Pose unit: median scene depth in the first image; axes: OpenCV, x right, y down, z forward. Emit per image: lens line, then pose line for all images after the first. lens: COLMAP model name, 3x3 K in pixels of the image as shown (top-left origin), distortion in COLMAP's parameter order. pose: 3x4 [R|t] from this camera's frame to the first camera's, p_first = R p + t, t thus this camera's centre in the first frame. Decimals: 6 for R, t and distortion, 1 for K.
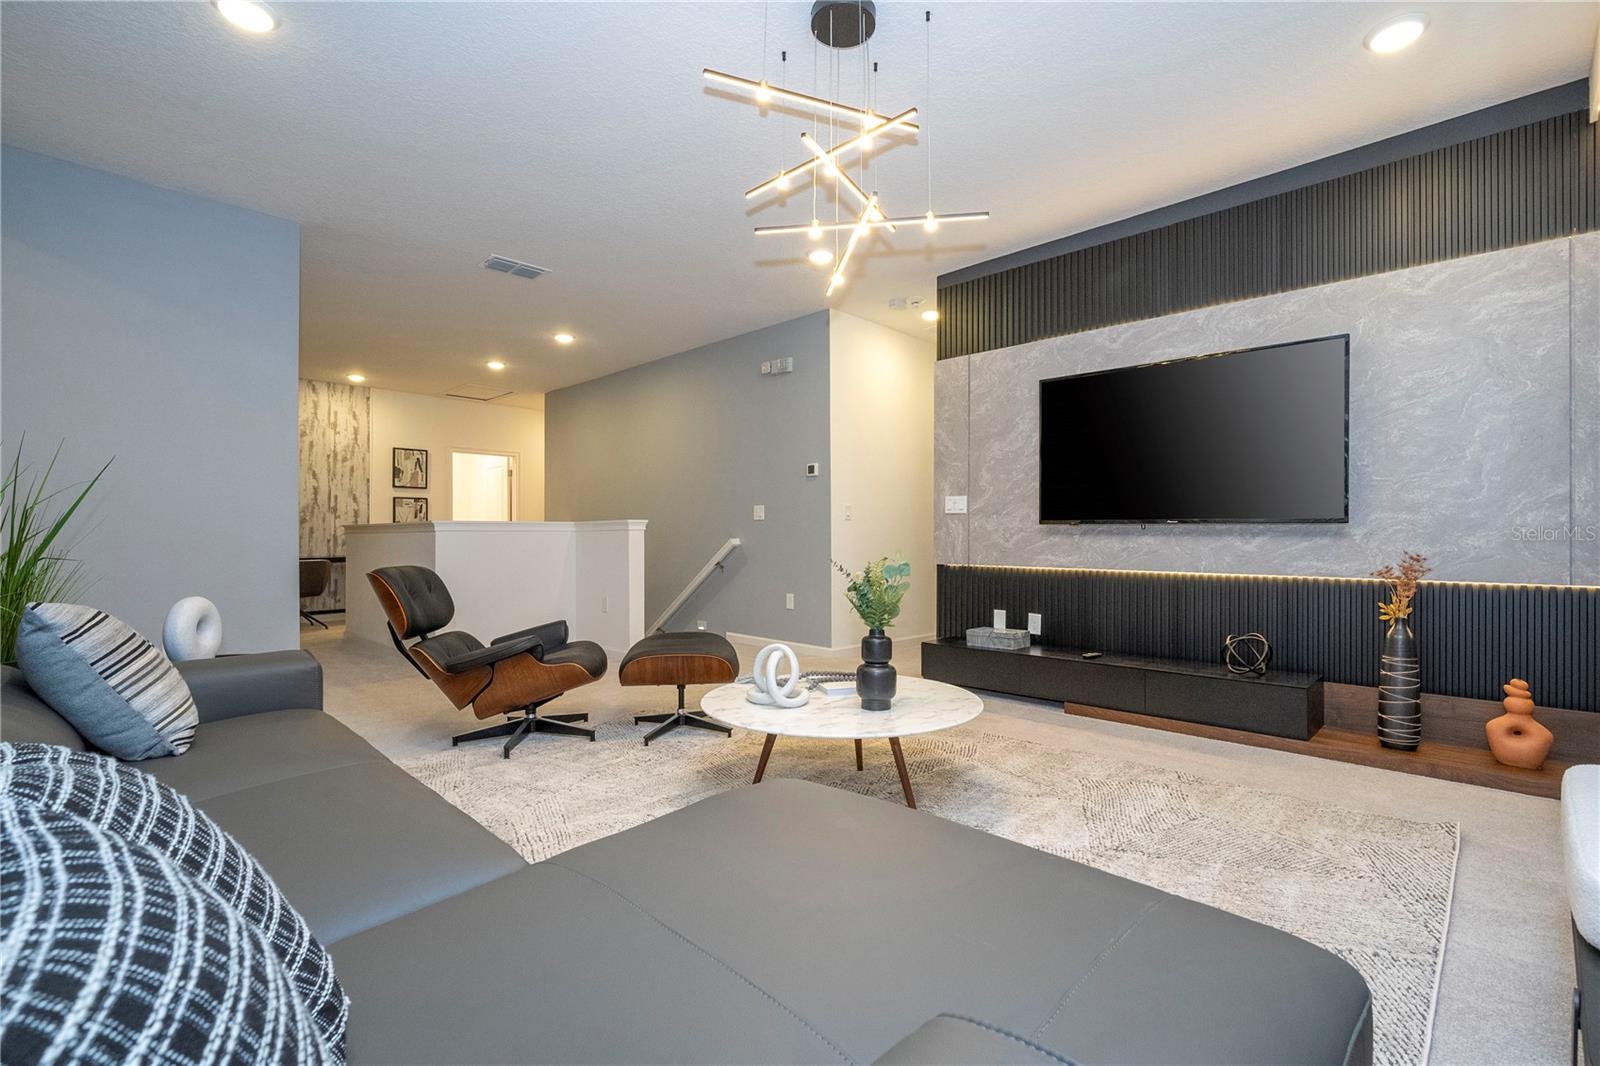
lens RADIAL K [[717.4, 0, 813.5], [0, 717.4, 533.0], [0, 0, 1]] dist [-0.001862, 0.000132]
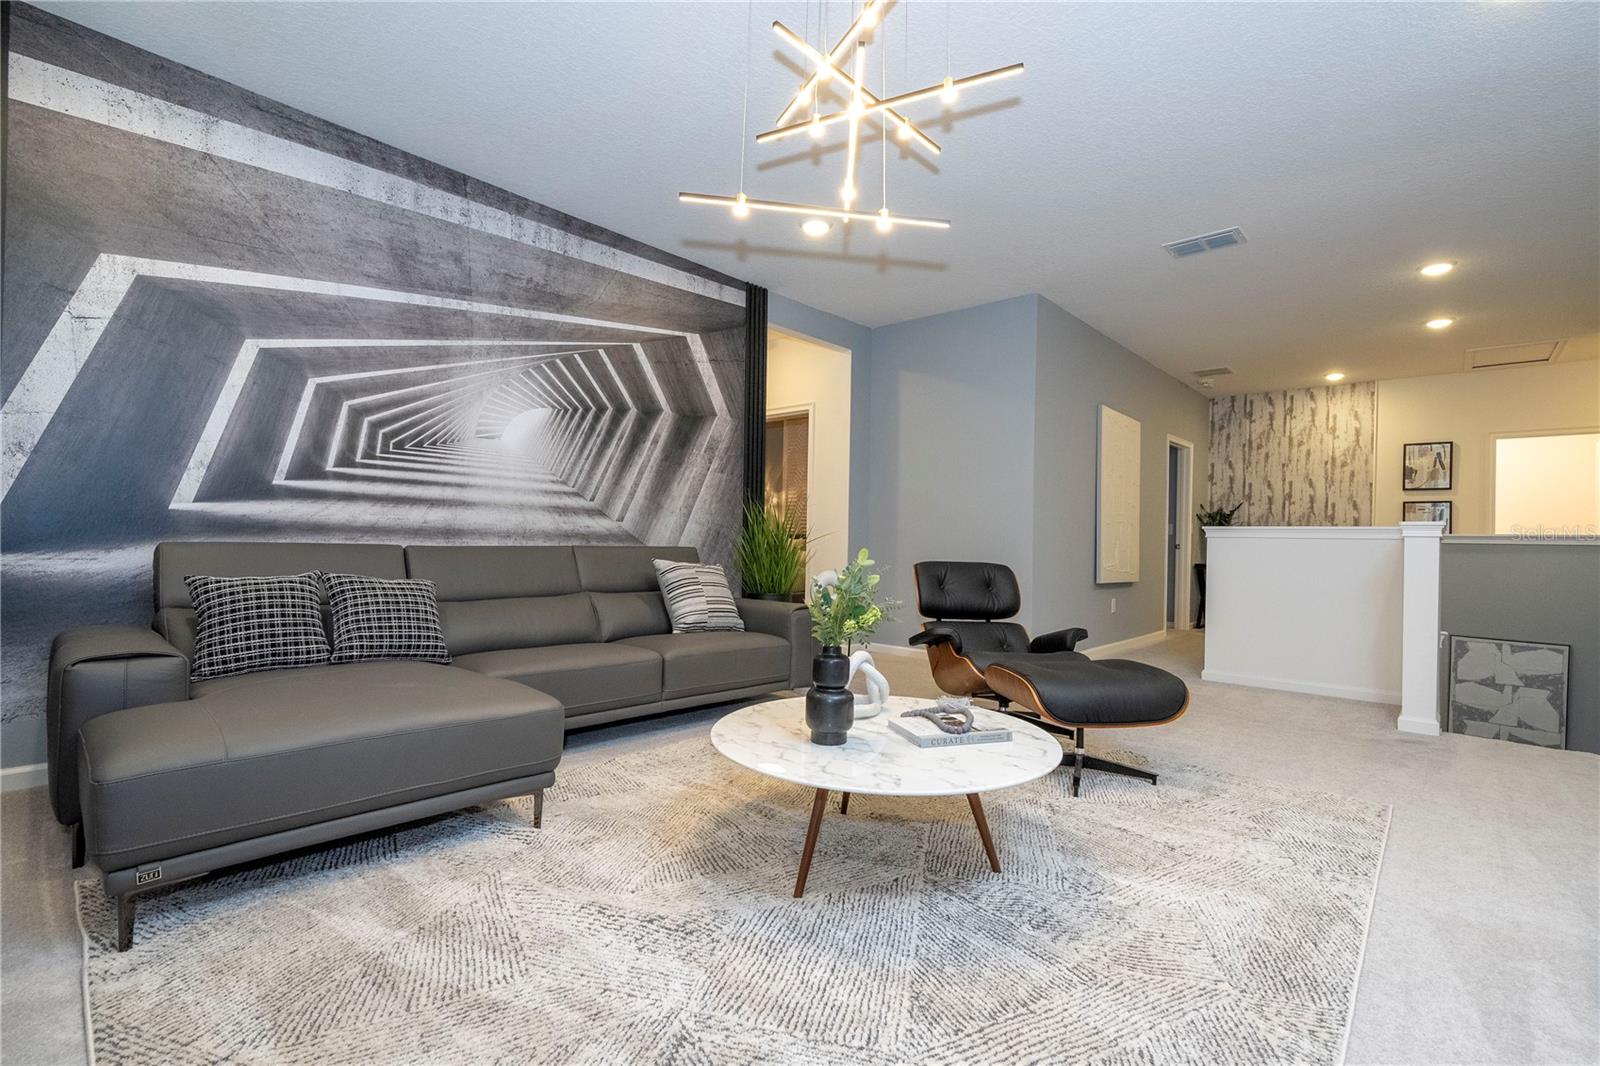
lens RADIAL K [[717.4, 0, 807.7], [0, 717.4, 537.8], [0, 0, 1]] dist [-0.001862, 0.000132]
pose [[0.048417, 0.003927, -0.998820, 0.614934], [-0.015984, 0.999867, 0.003157, 0.003973], [0.998699, 0.015812, 0.048473, 0.632875]]
